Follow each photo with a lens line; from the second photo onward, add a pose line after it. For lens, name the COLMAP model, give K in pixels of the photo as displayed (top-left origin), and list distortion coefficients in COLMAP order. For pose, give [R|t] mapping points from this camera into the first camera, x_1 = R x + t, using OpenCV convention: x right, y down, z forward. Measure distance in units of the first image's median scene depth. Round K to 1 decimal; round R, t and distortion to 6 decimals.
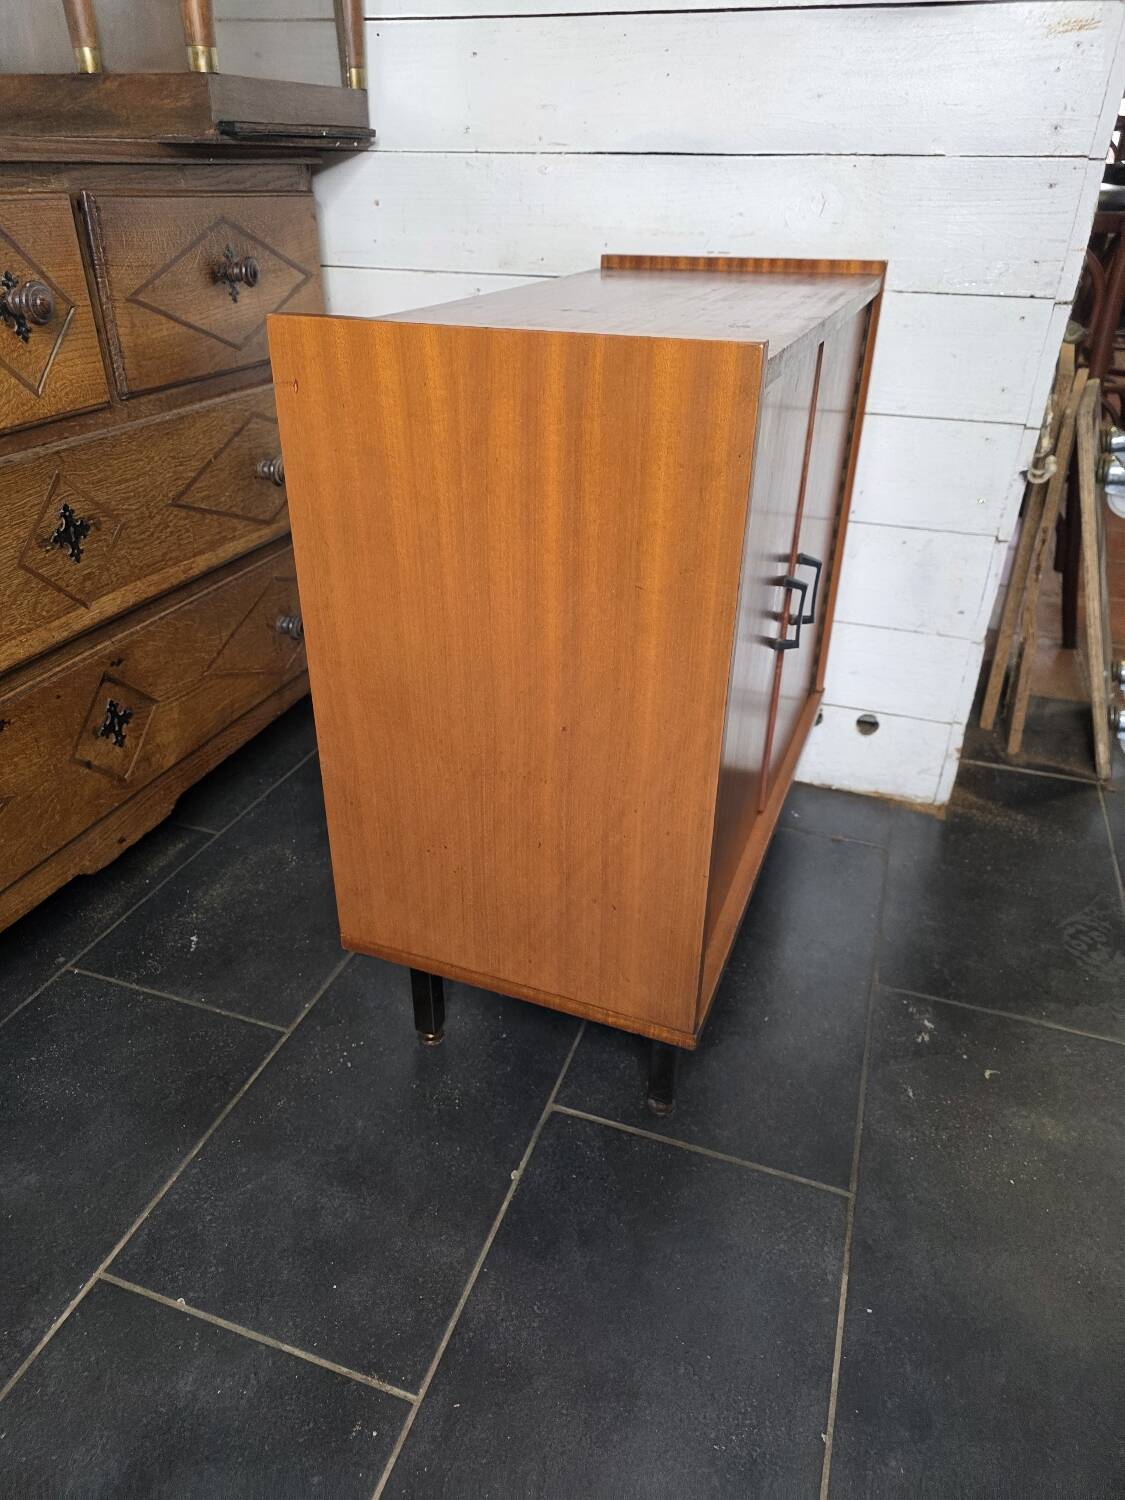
lens RADIAL K [[1031.0, 0, 545.0], [0, 1031.0, 740.8], [0, 0, 1]] dist [0.035477, -0.028095]
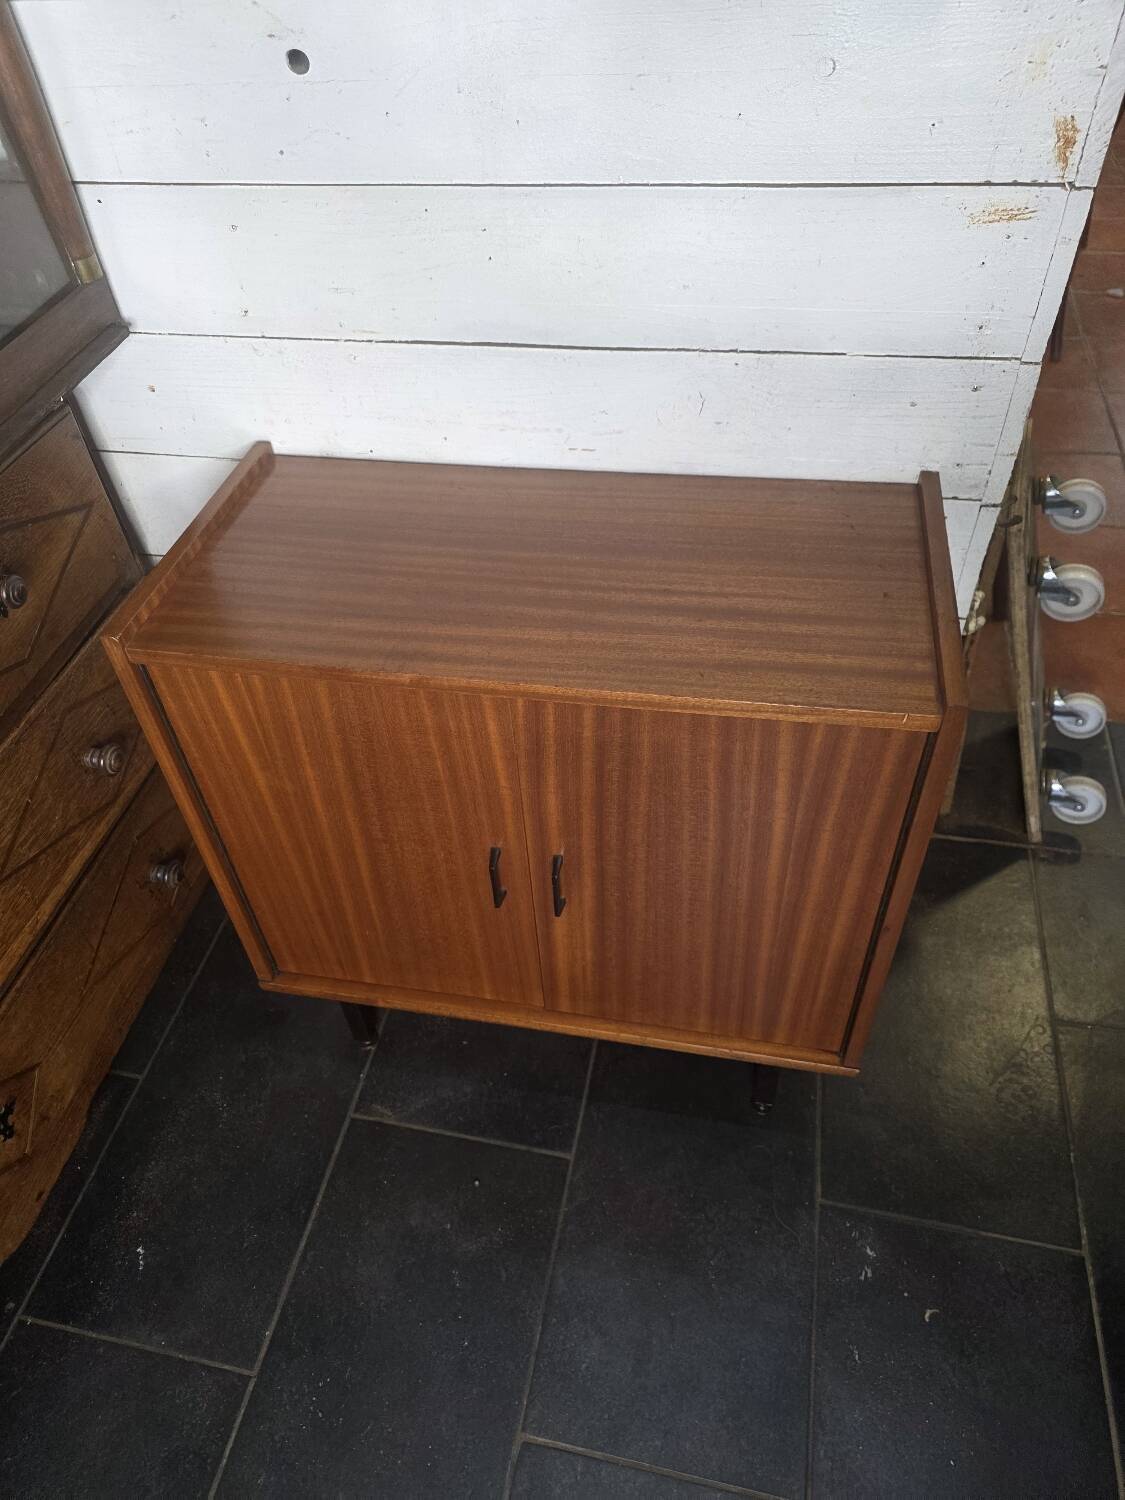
lens RADIAL K [[1031.0, 0, 544.5], [0, 1031.0, 742.0], [0, 0, 1]] dist [0.035477, -0.028095]
pose [[0.989069, -0.143826, 0.032494, 0.082621], [0.128680, 0.949539, 0.286035, -0.520045], [-0.071994, -0.278728, 0.957668, 0.161186]]
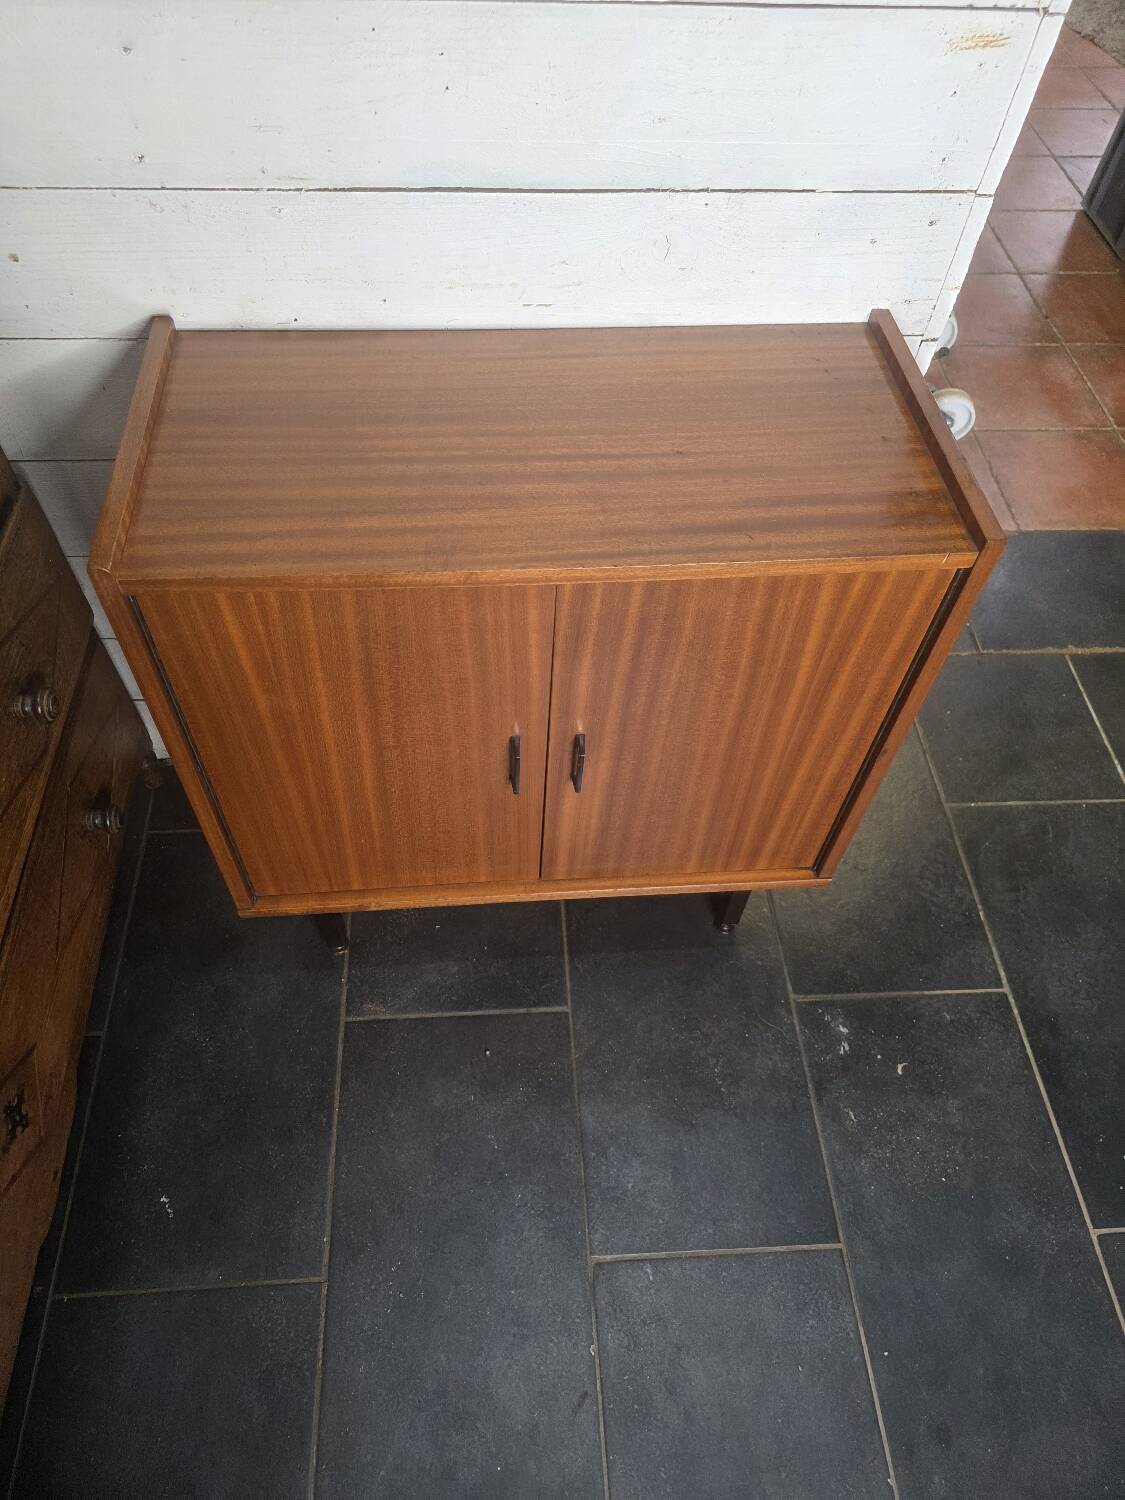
lens RADIAL K [[1031.0, 0, 550.7], [0, 1031.0, 751.2], [0, 0, 1]] dist [0.035477, -0.028095]
pose [[0.920751, -0.304852, 0.243479, -0.121421], [0.165477, 0.870298, 0.463896, -0.572899], [-0.353319, -0.386842, 0.851774, 0.222236]]
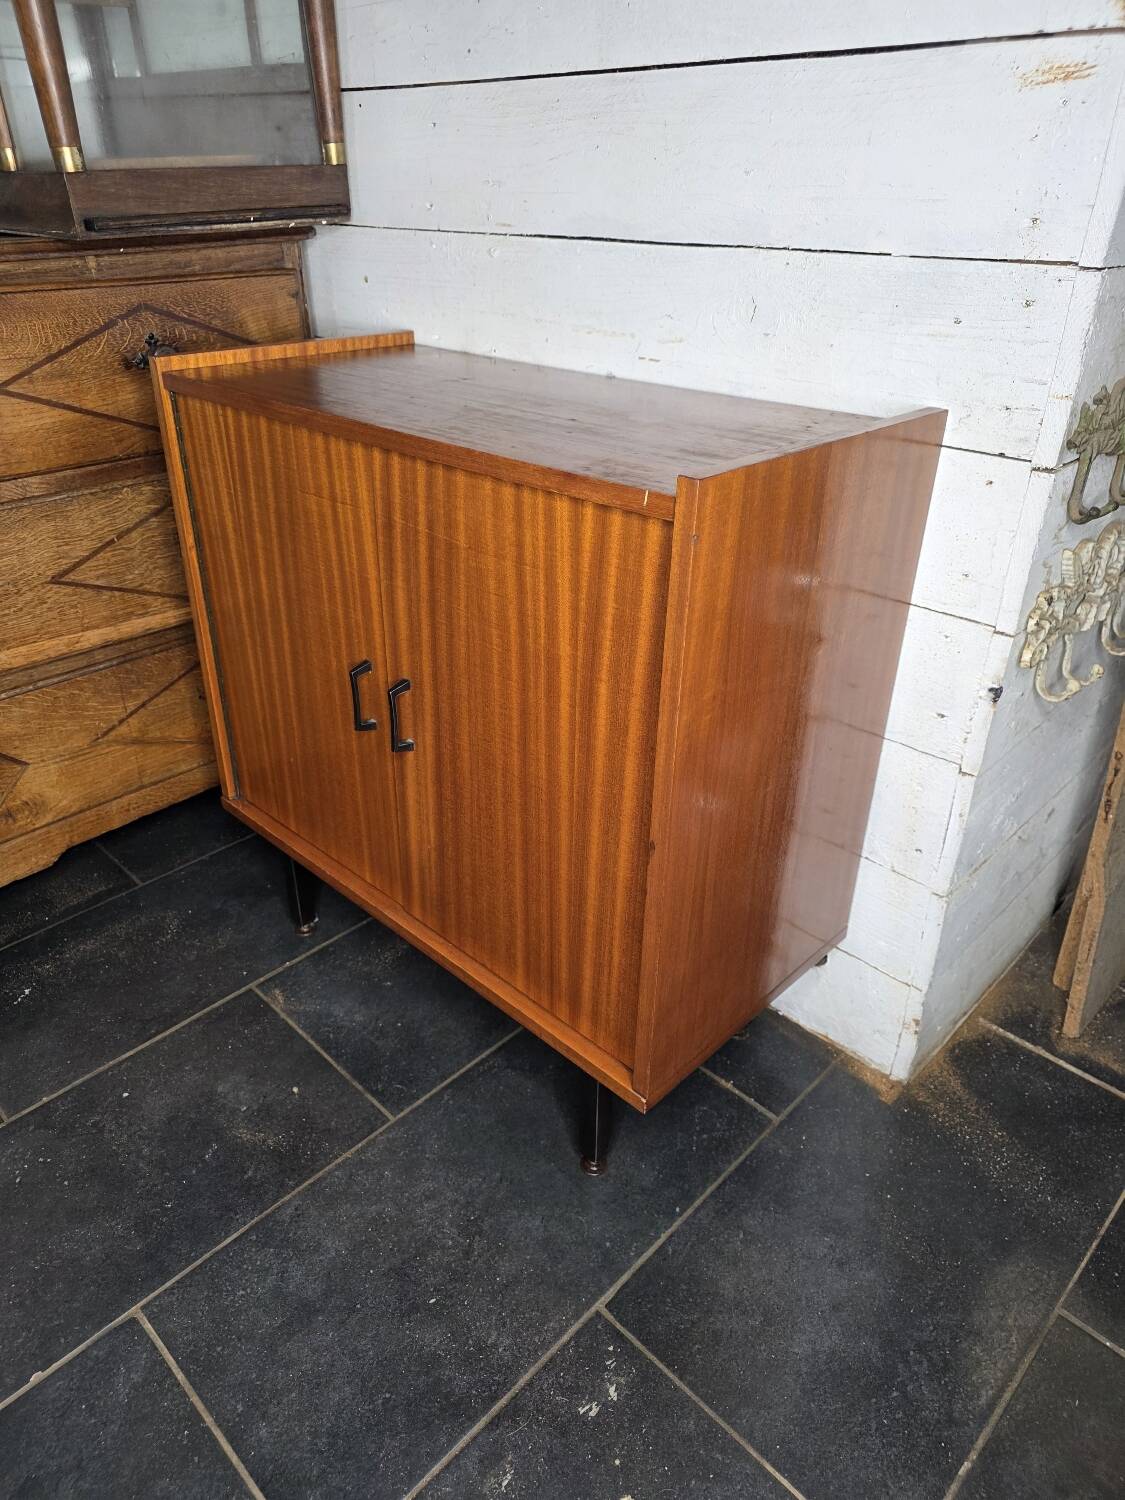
lens RADIAL K [[1031.0, 0, 535.3], [0, 1031.0, 739.9], [0, 0, 1]] dist [0.035477, -0.028095]
pose [[0.898050, 0.197105, -0.393263, 0.496547], [-0.193564, 0.979859, 0.049090, -0.212849], [0.395018, 0.032036, 0.918115, 0.242917]]
